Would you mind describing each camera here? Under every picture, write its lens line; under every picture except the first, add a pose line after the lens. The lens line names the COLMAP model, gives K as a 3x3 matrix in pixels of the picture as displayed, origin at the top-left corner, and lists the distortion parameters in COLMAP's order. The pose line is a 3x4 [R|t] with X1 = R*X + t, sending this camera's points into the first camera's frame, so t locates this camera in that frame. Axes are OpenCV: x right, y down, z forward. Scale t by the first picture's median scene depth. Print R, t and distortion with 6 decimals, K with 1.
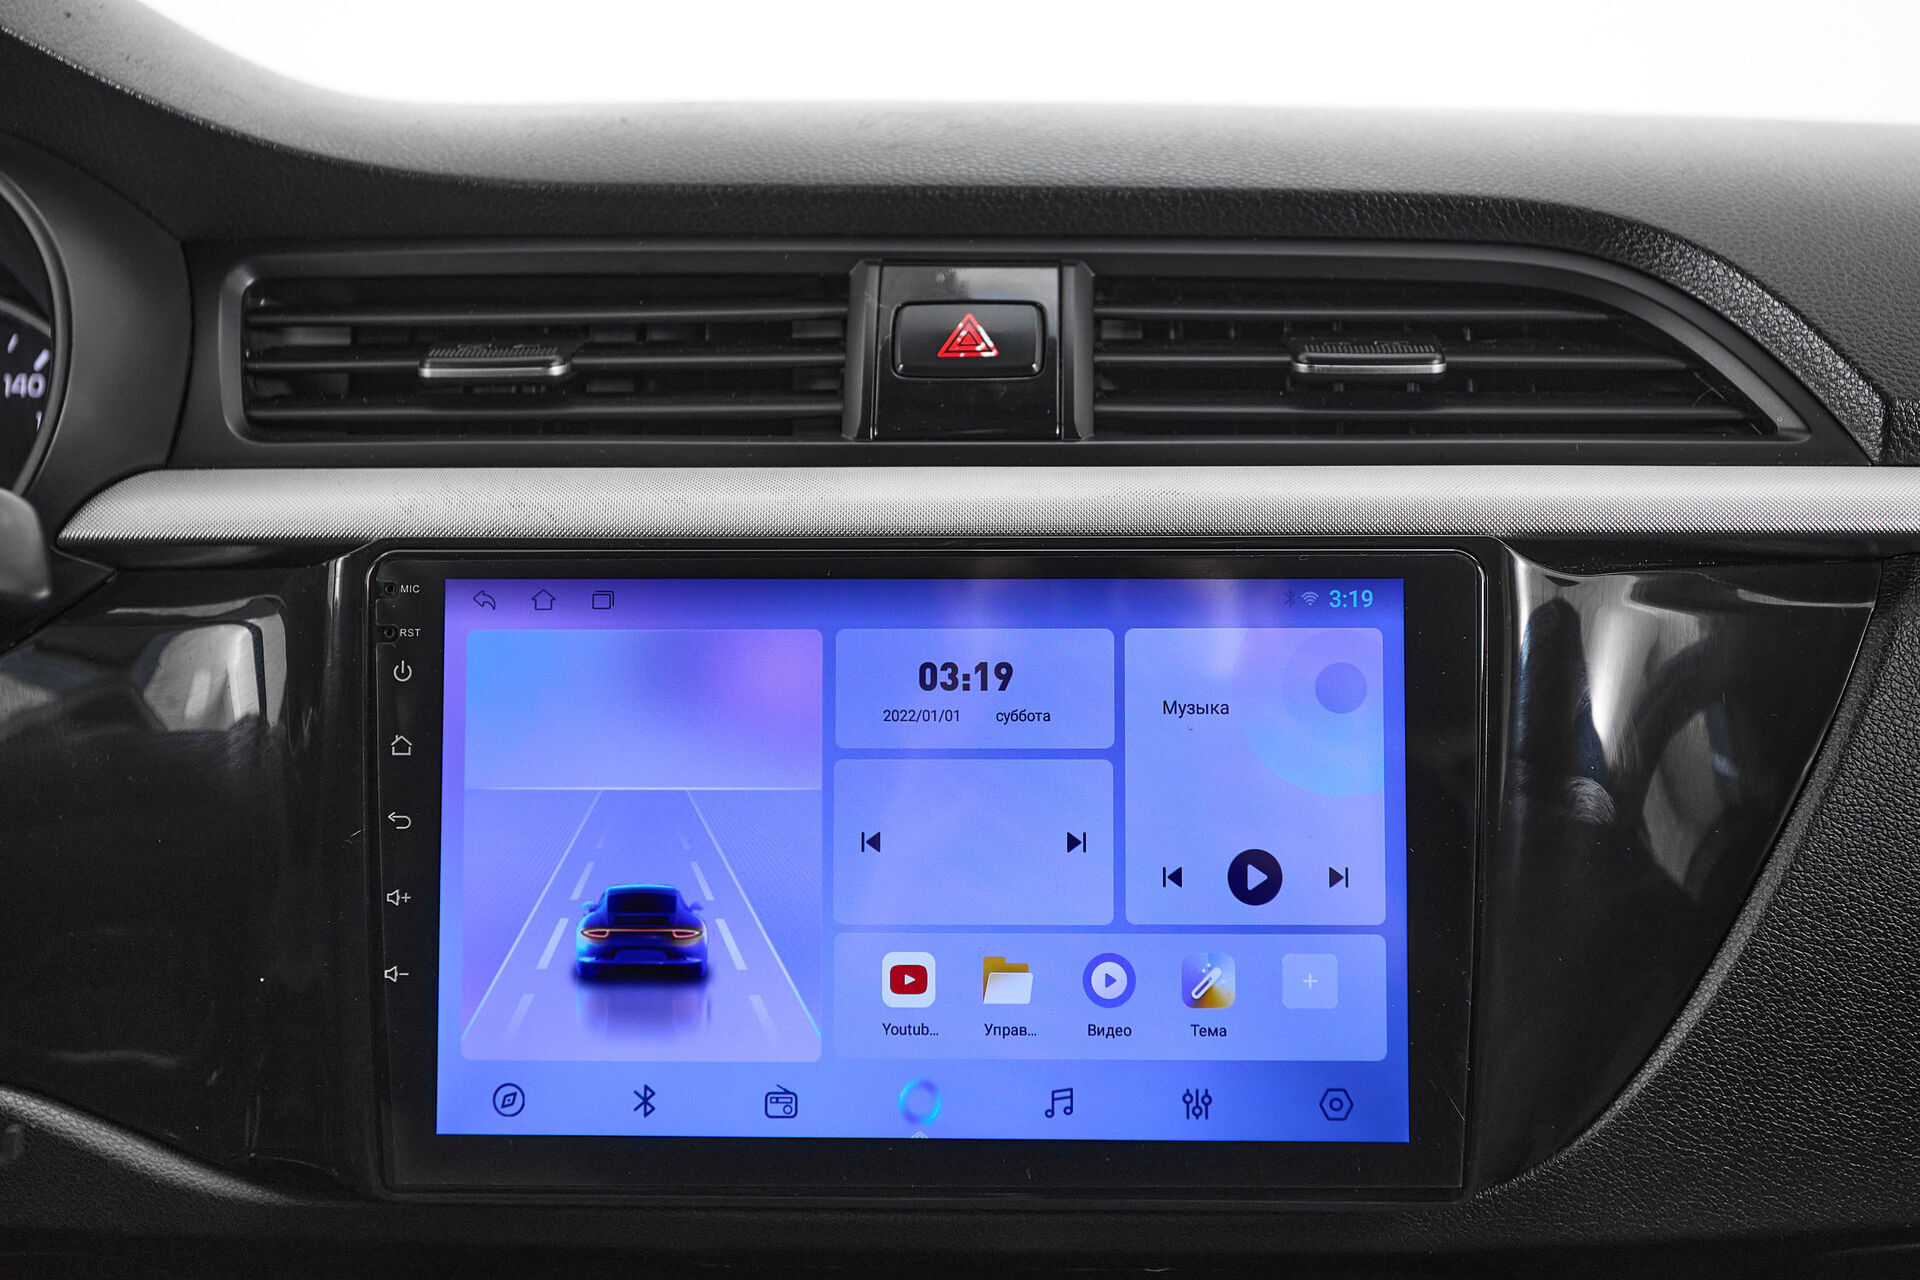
lens RADIAL K [[2628.9, 0, 960.0], [0, 2628.9, 640.0], [0, 0, 1]] dist [0.005940, -0.003960]
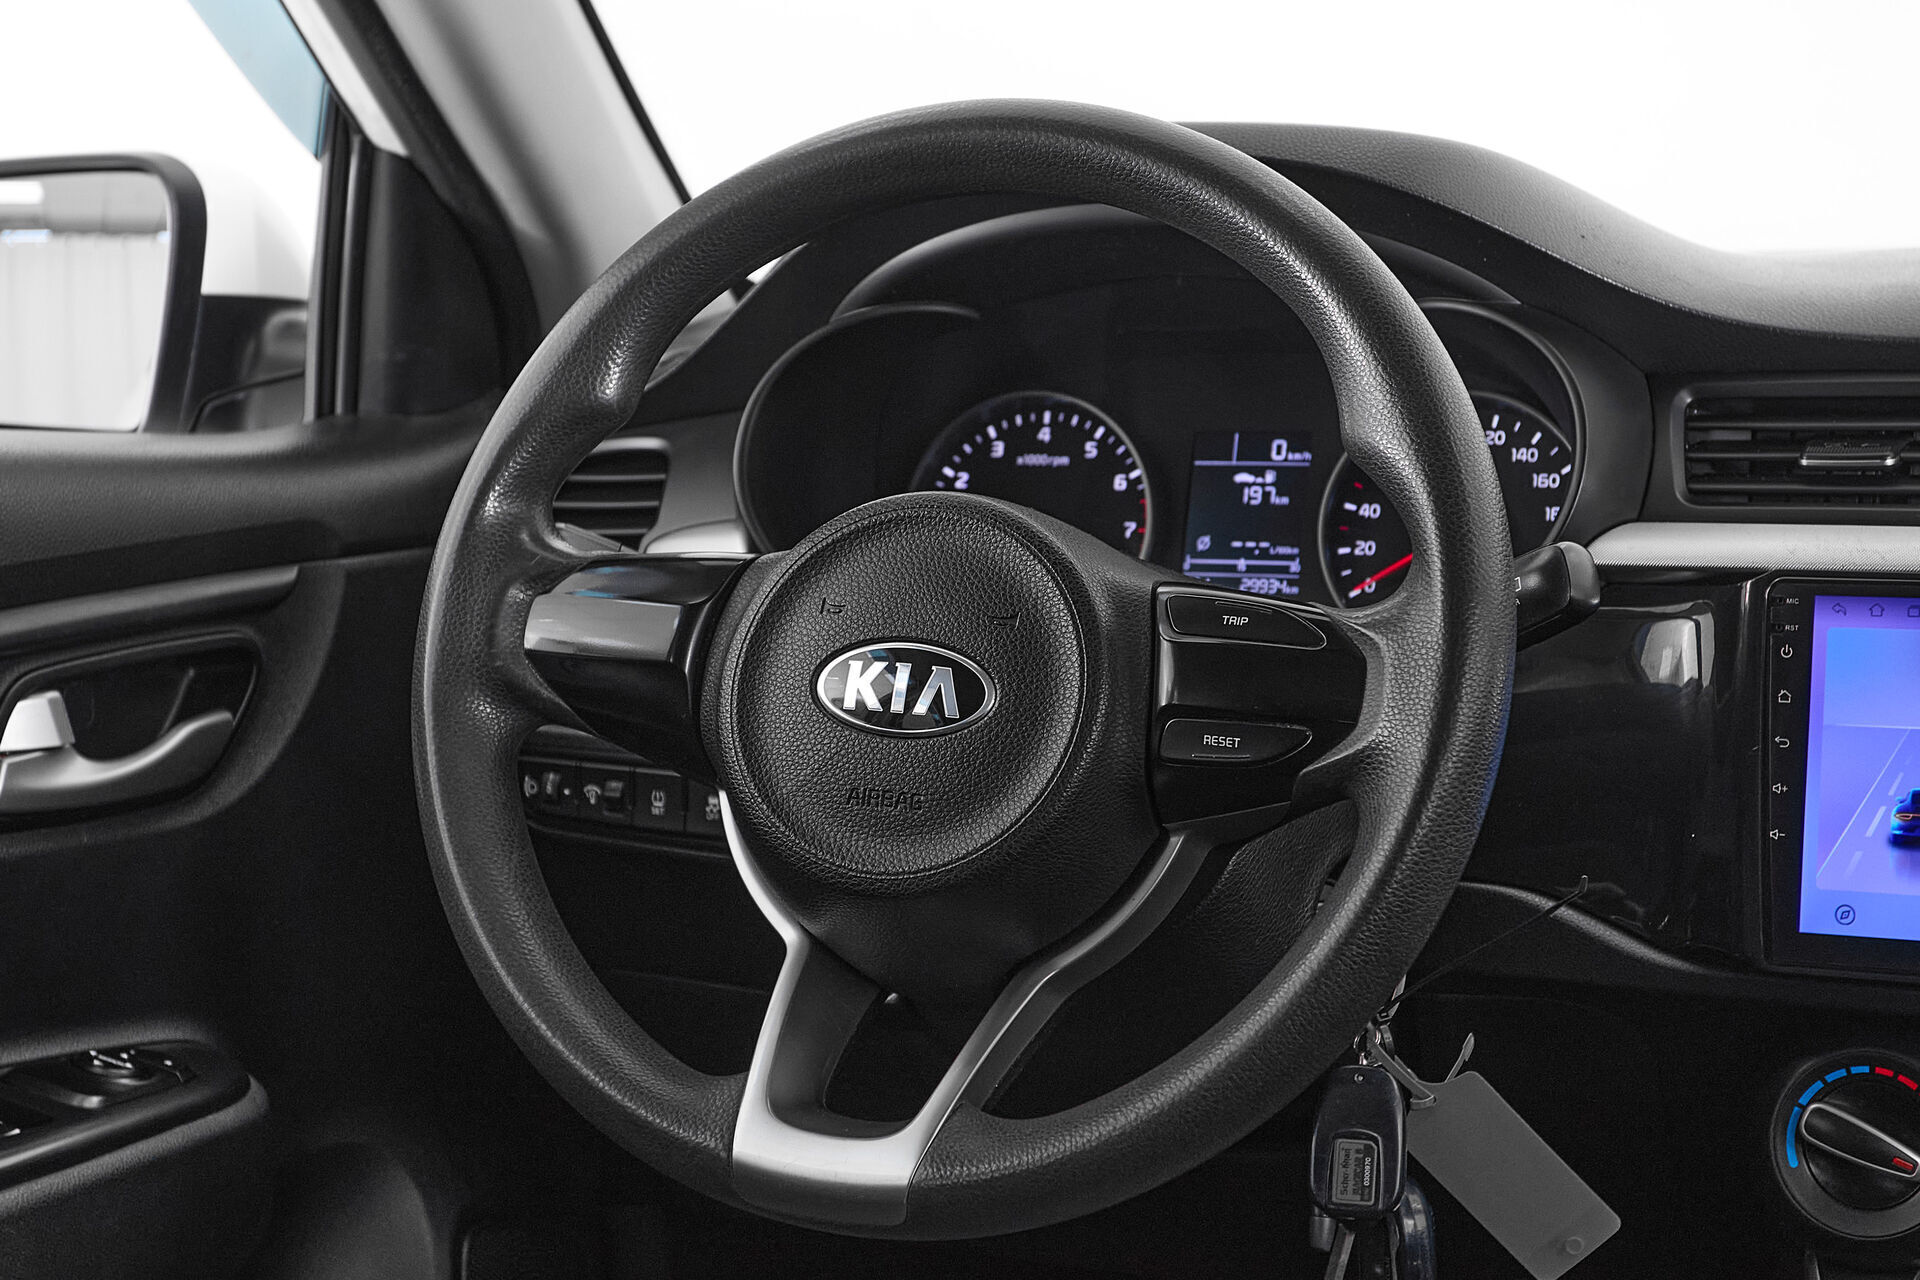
lens RADIAL K [[3428.3, 0, 888.4], [0, 3428.3, 646.3], [0, 0, 1]] dist [0.003827, 0.129349]
pose [[0.909603, 0.033753, -0.414106, 0.158271], [-0.030321, 0.999430, 0.014858, -0.005750], [0.414371, -0.000959, 0.910108, -1.135417]]
